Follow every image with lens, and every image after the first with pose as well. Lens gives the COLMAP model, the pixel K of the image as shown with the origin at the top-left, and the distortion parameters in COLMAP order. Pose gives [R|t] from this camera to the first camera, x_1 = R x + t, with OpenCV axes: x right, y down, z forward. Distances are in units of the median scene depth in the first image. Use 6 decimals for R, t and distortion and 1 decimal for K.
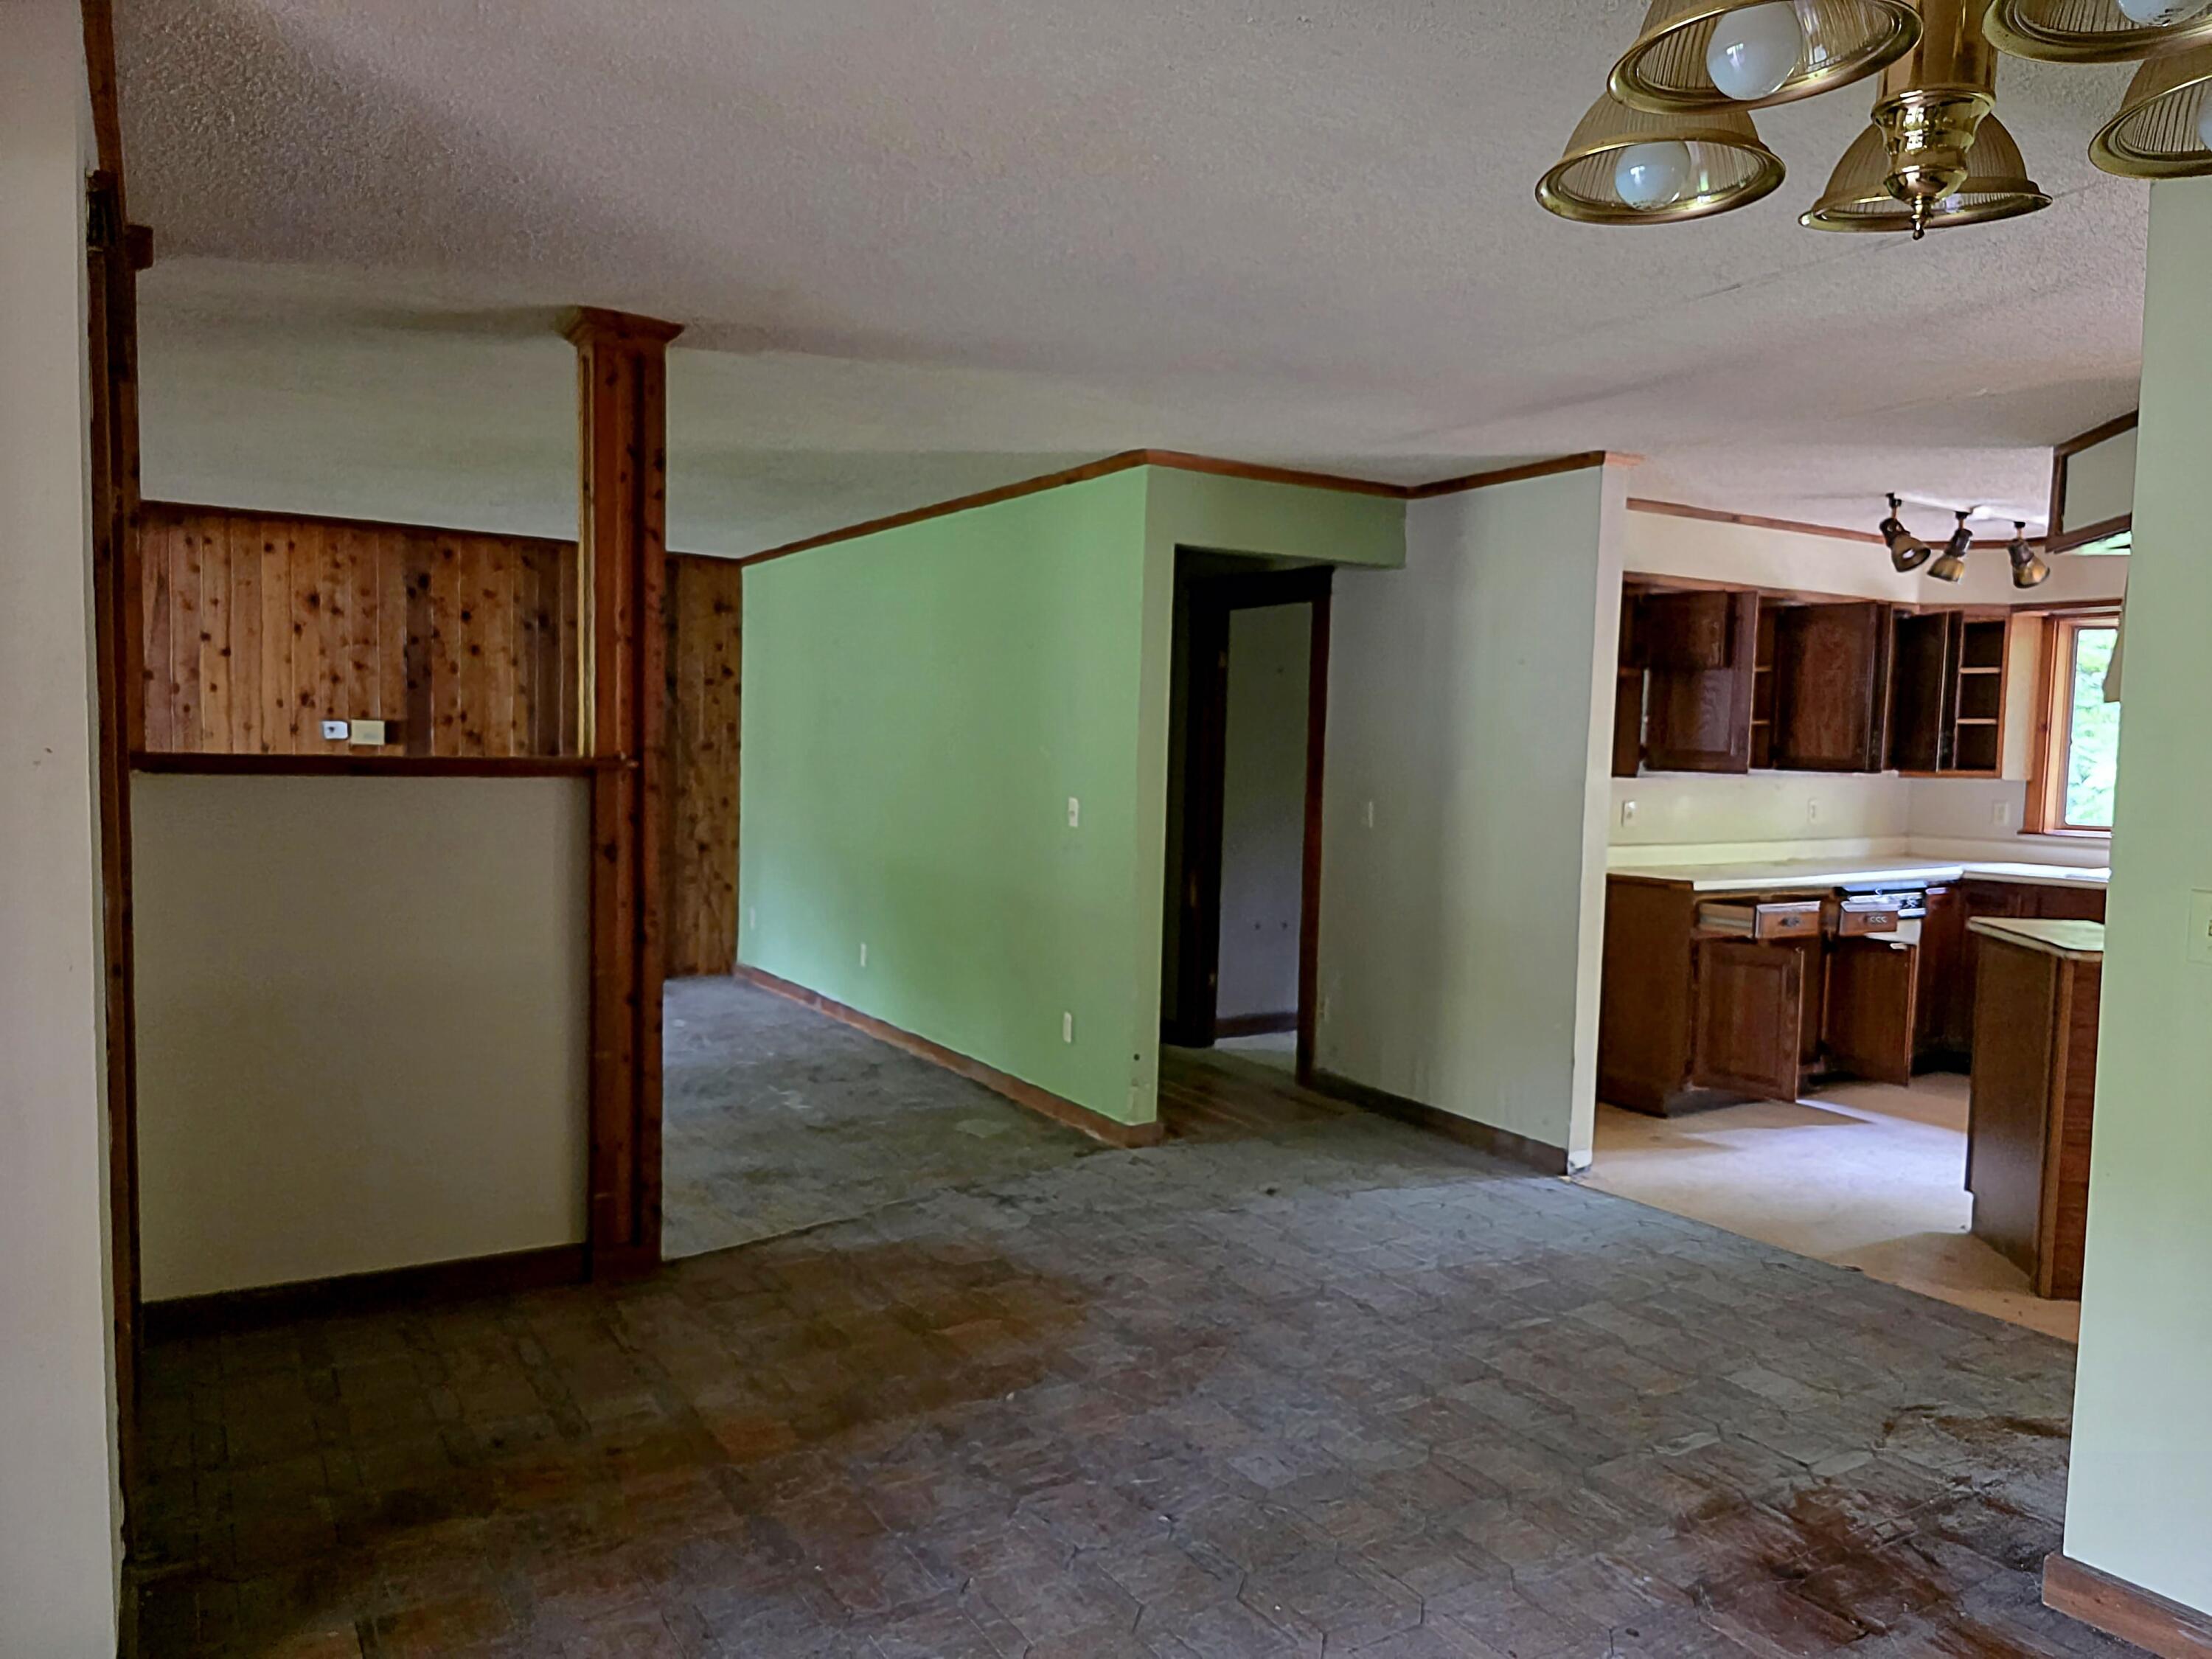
lens RADIAL K [[1497.8, 0, 1099.6], [0, 1497.8, 834.0], [0, 0, 1]] dist [0.067607, -0.045359]
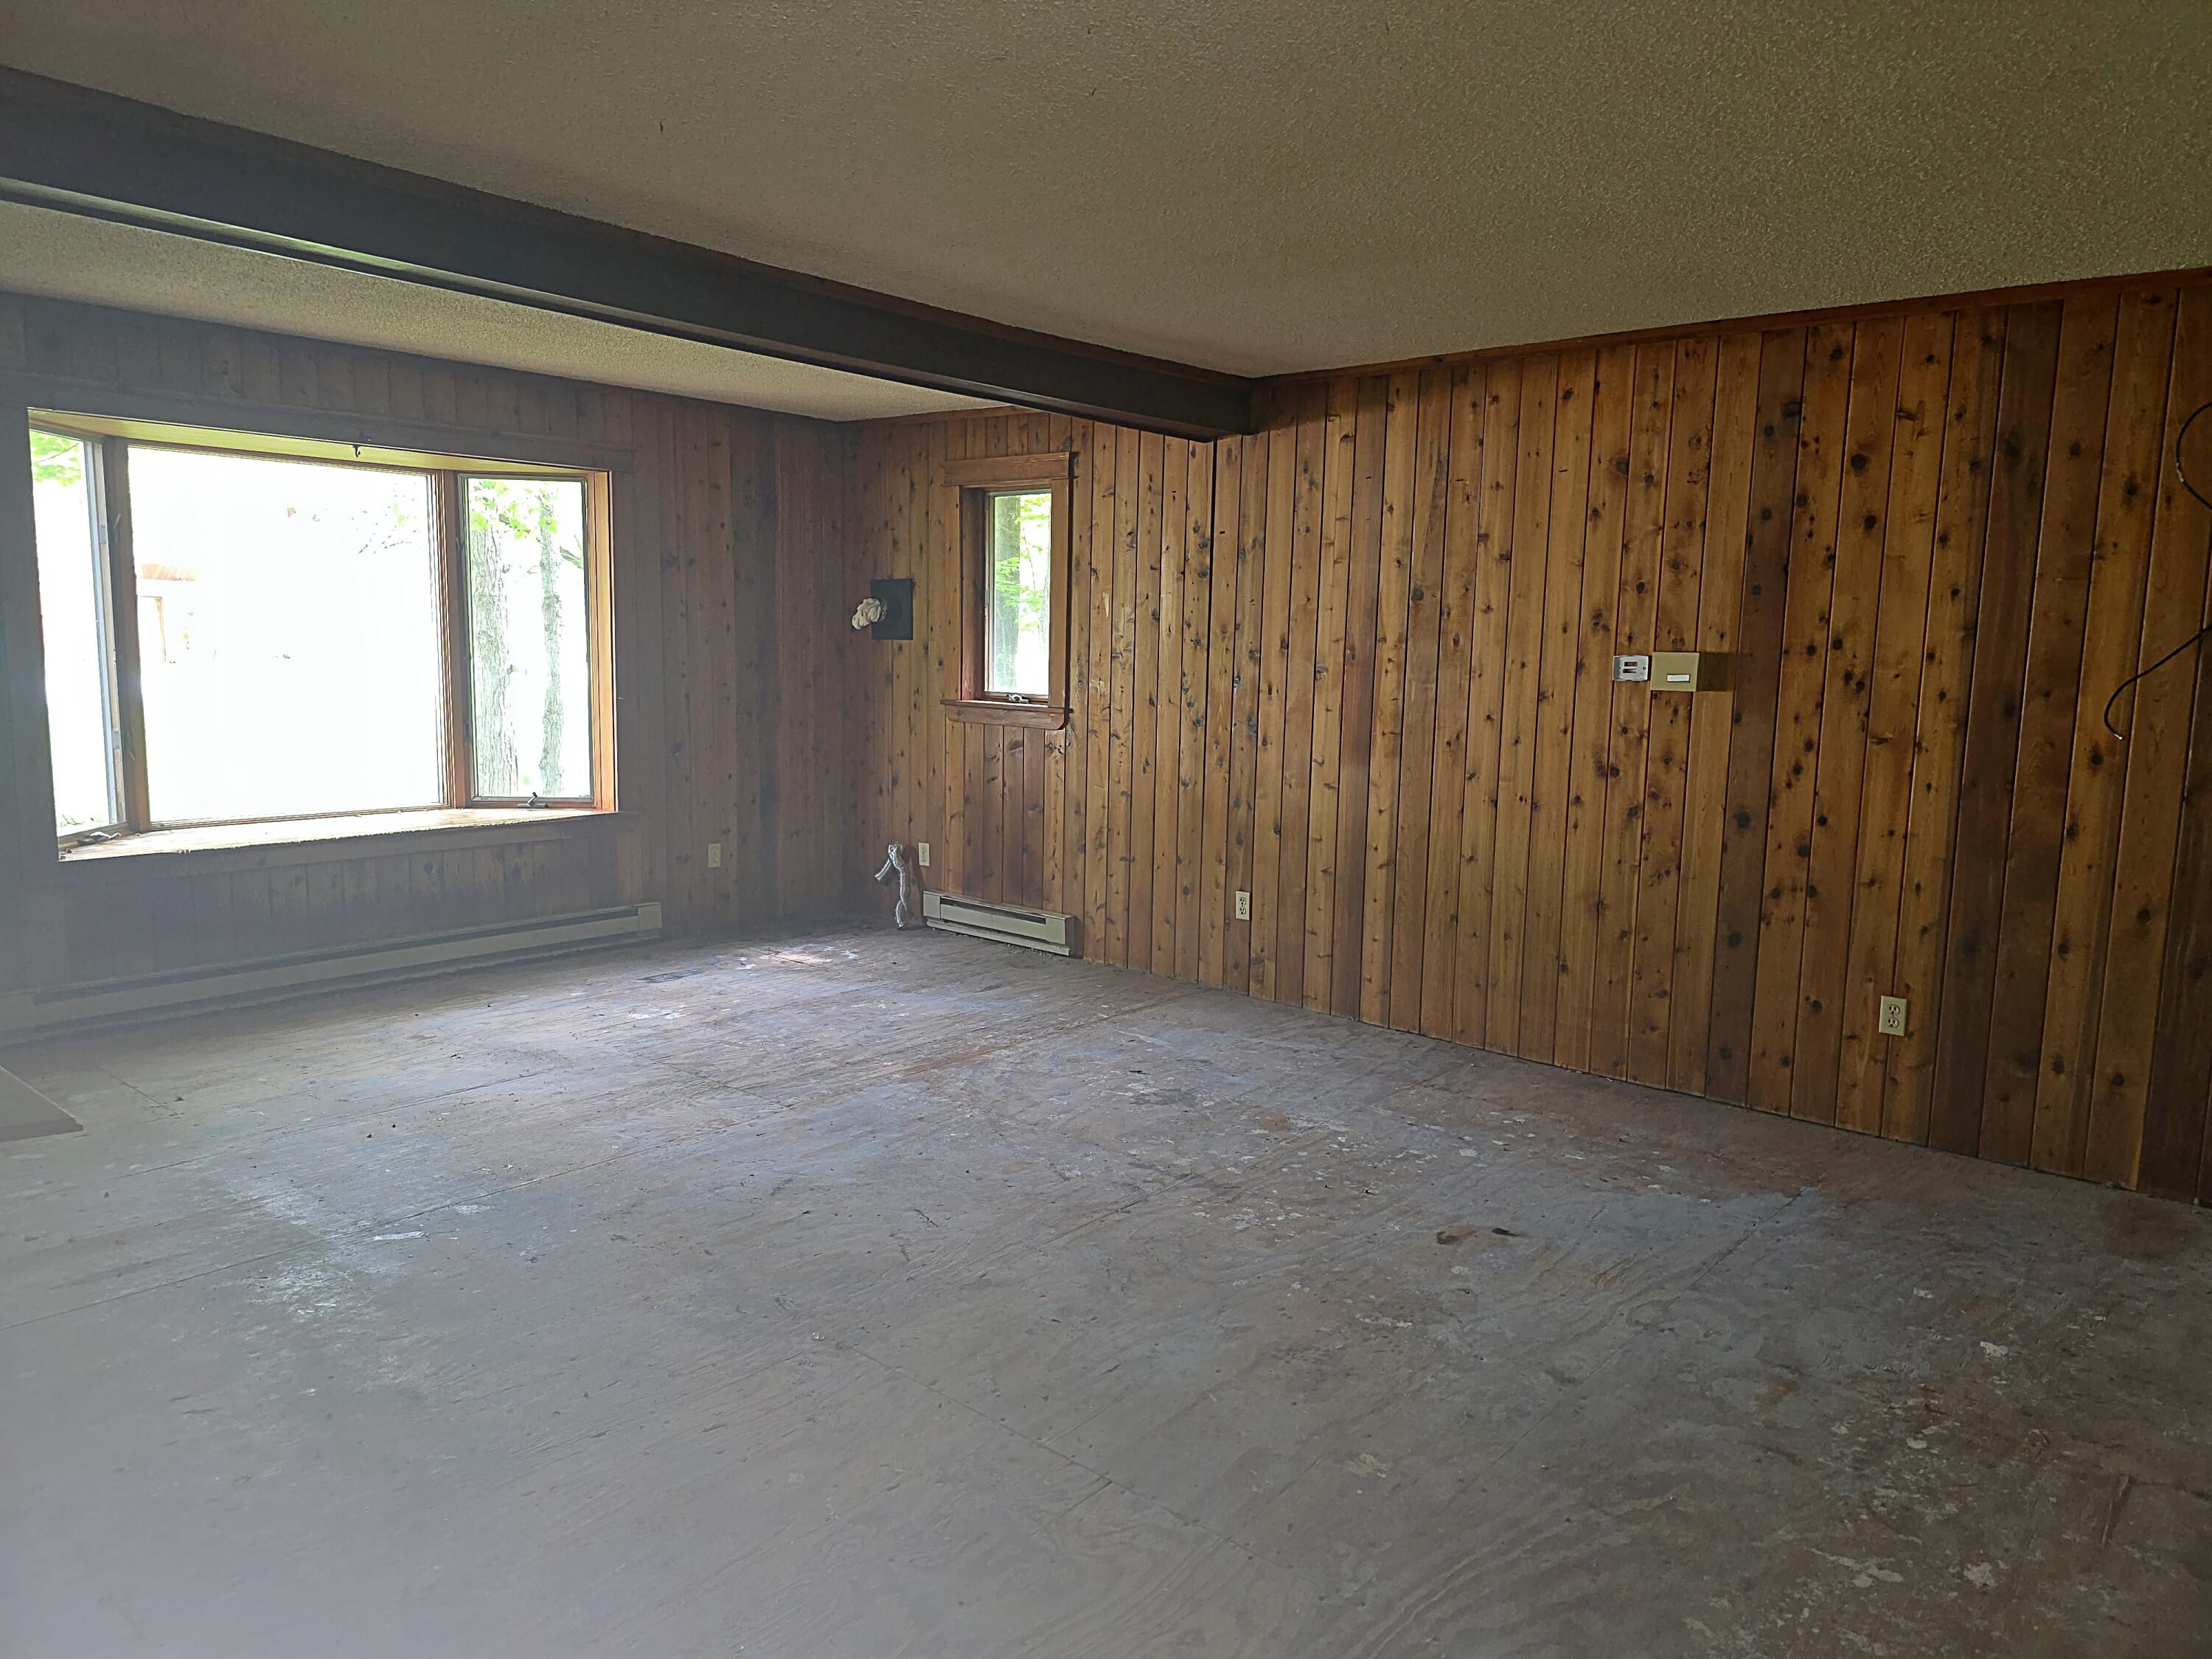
lens RADIAL K [[1497.8, 0, 1110.0], [0, 1497.8, 818.5], [0, 0, 1]] dist [0.067607, -0.045359]
pose [[0.306840, 0.094883, -0.947020, 0.057117], [-0.073006, 0.994433, 0.075979, -0.053669], [0.948957, 0.045825, 0.312059, 0.849094]]
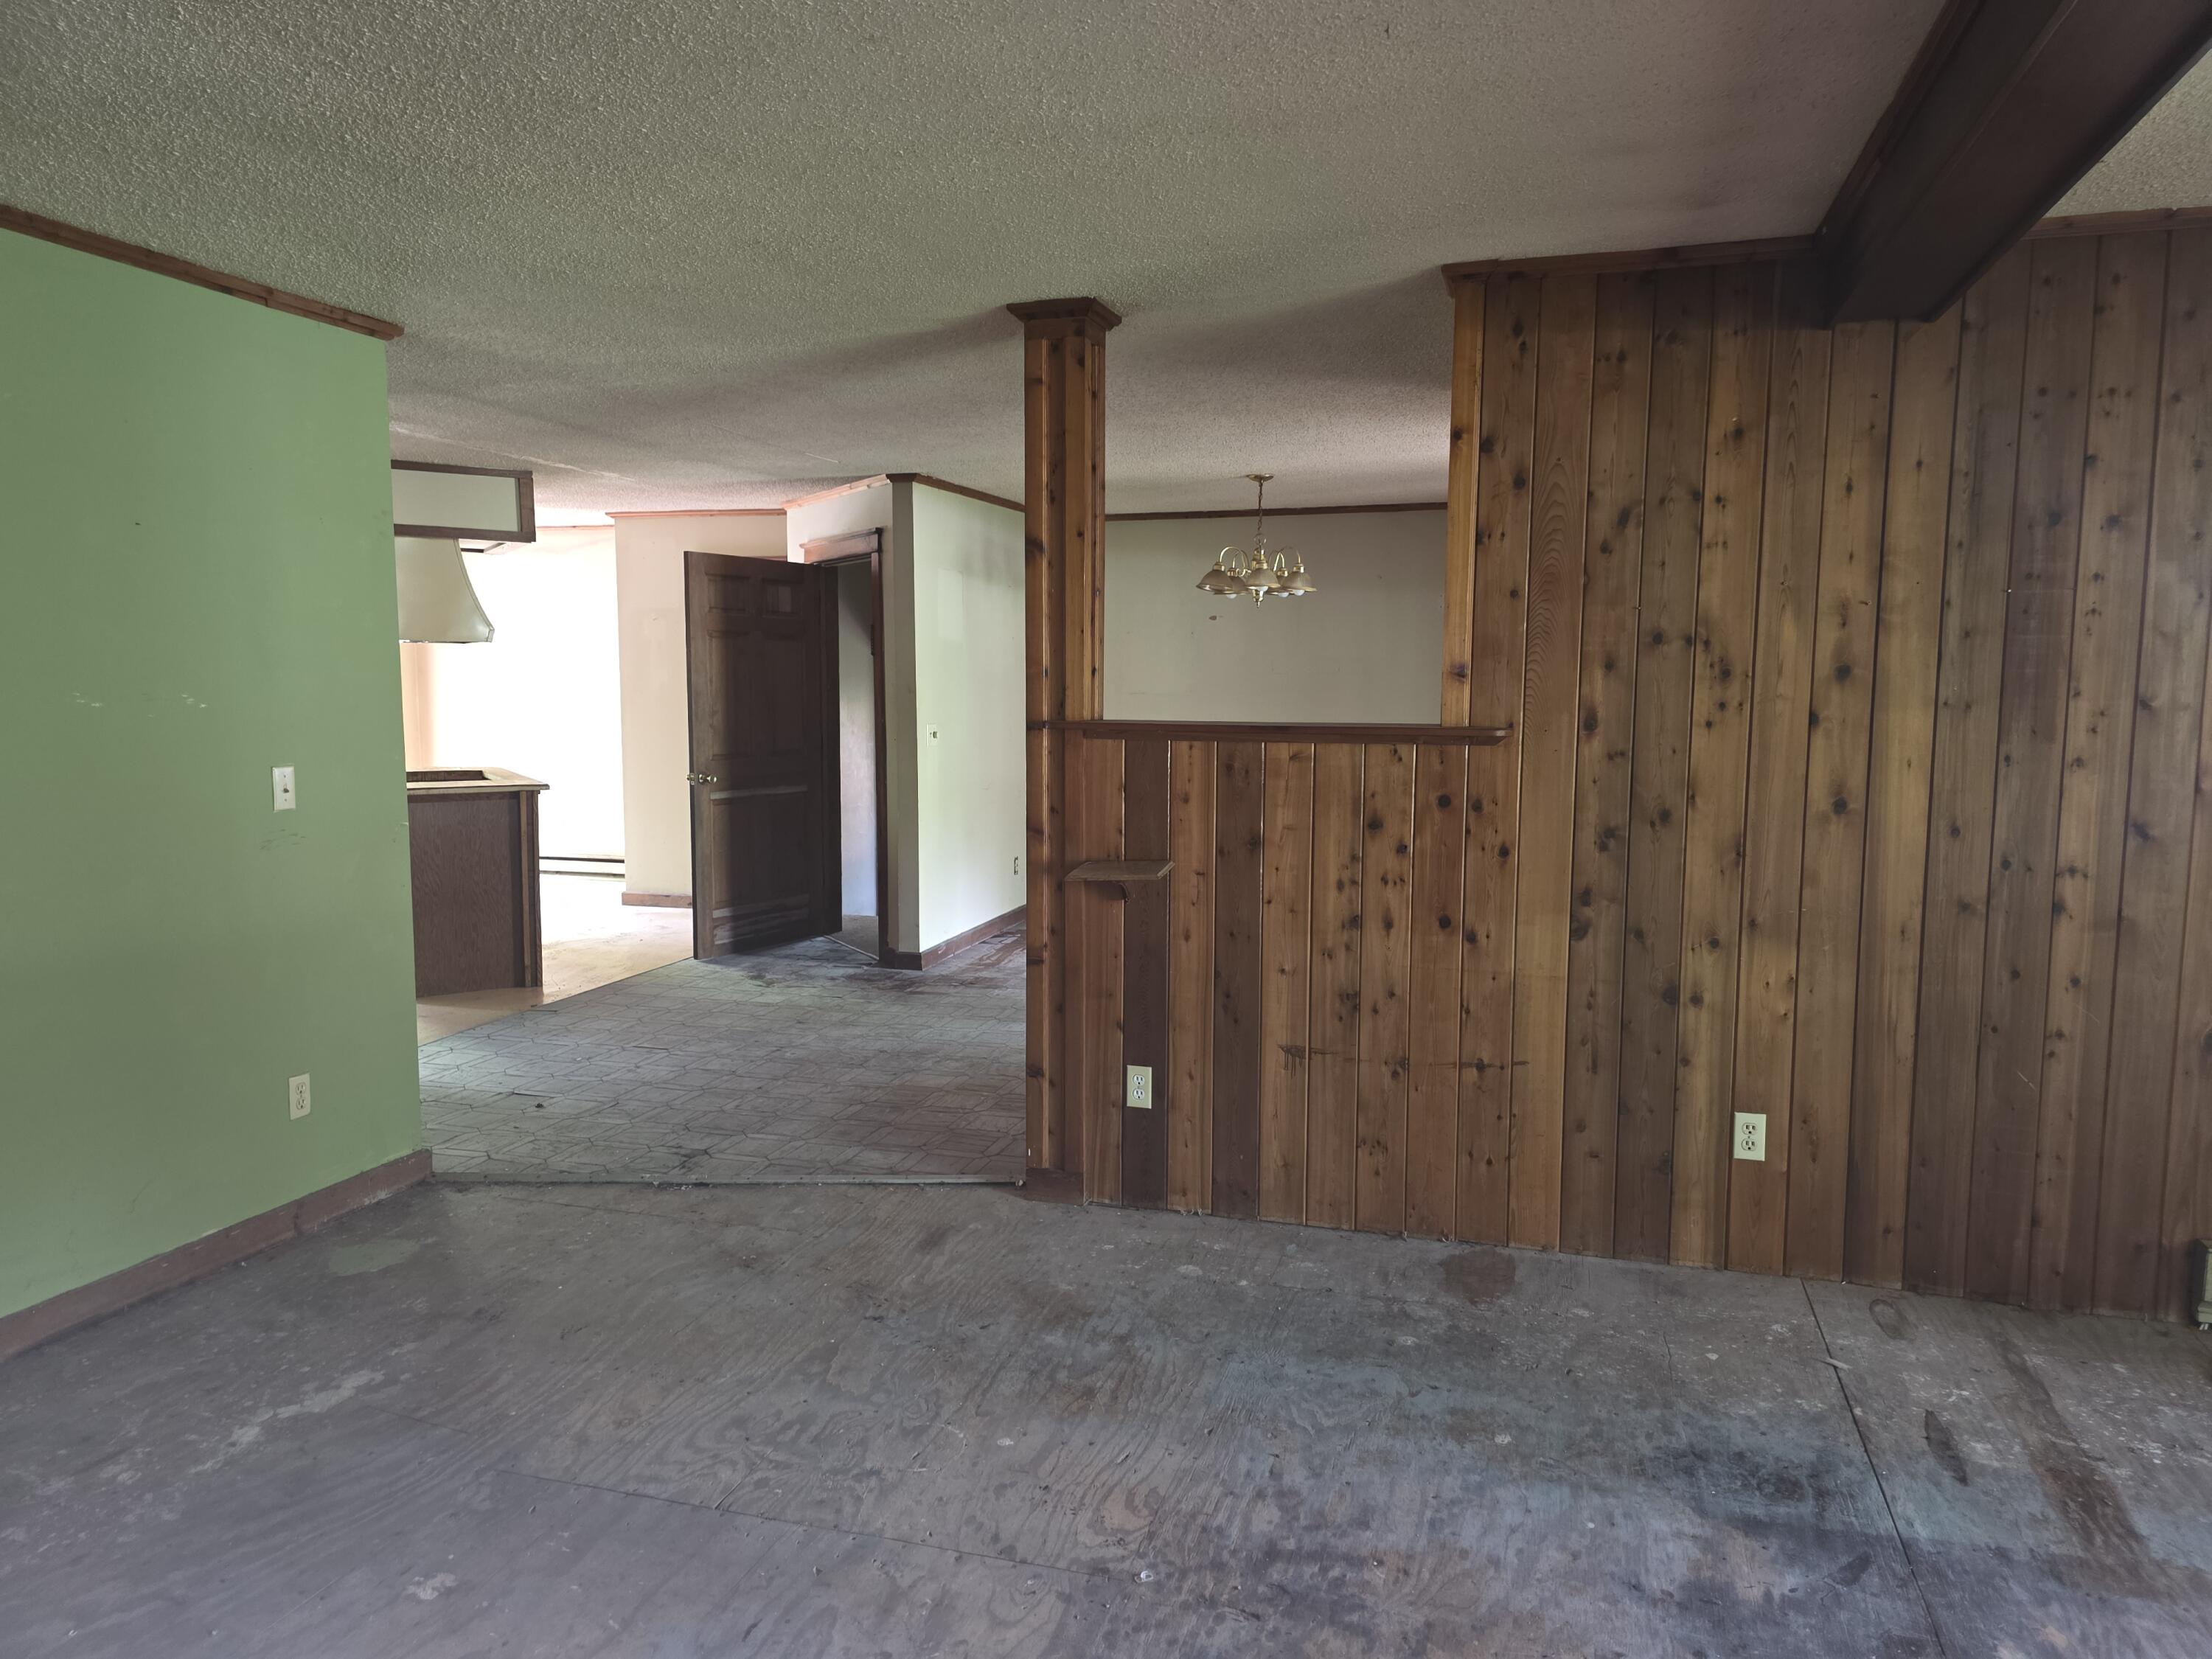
lens RADIAL K [[1497.8, 0, 1105.2], [0, 1497.8, 828.9], [0, 0, 1]] dist [0.067607, -0.045359]
pose [[-0.658457, -0.100788, 0.745840, -0.842094], [0.029002, 0.986859, 0.158963, -0.103137], [-0.752060, 0.126301, -0.646880, 1.242230]]
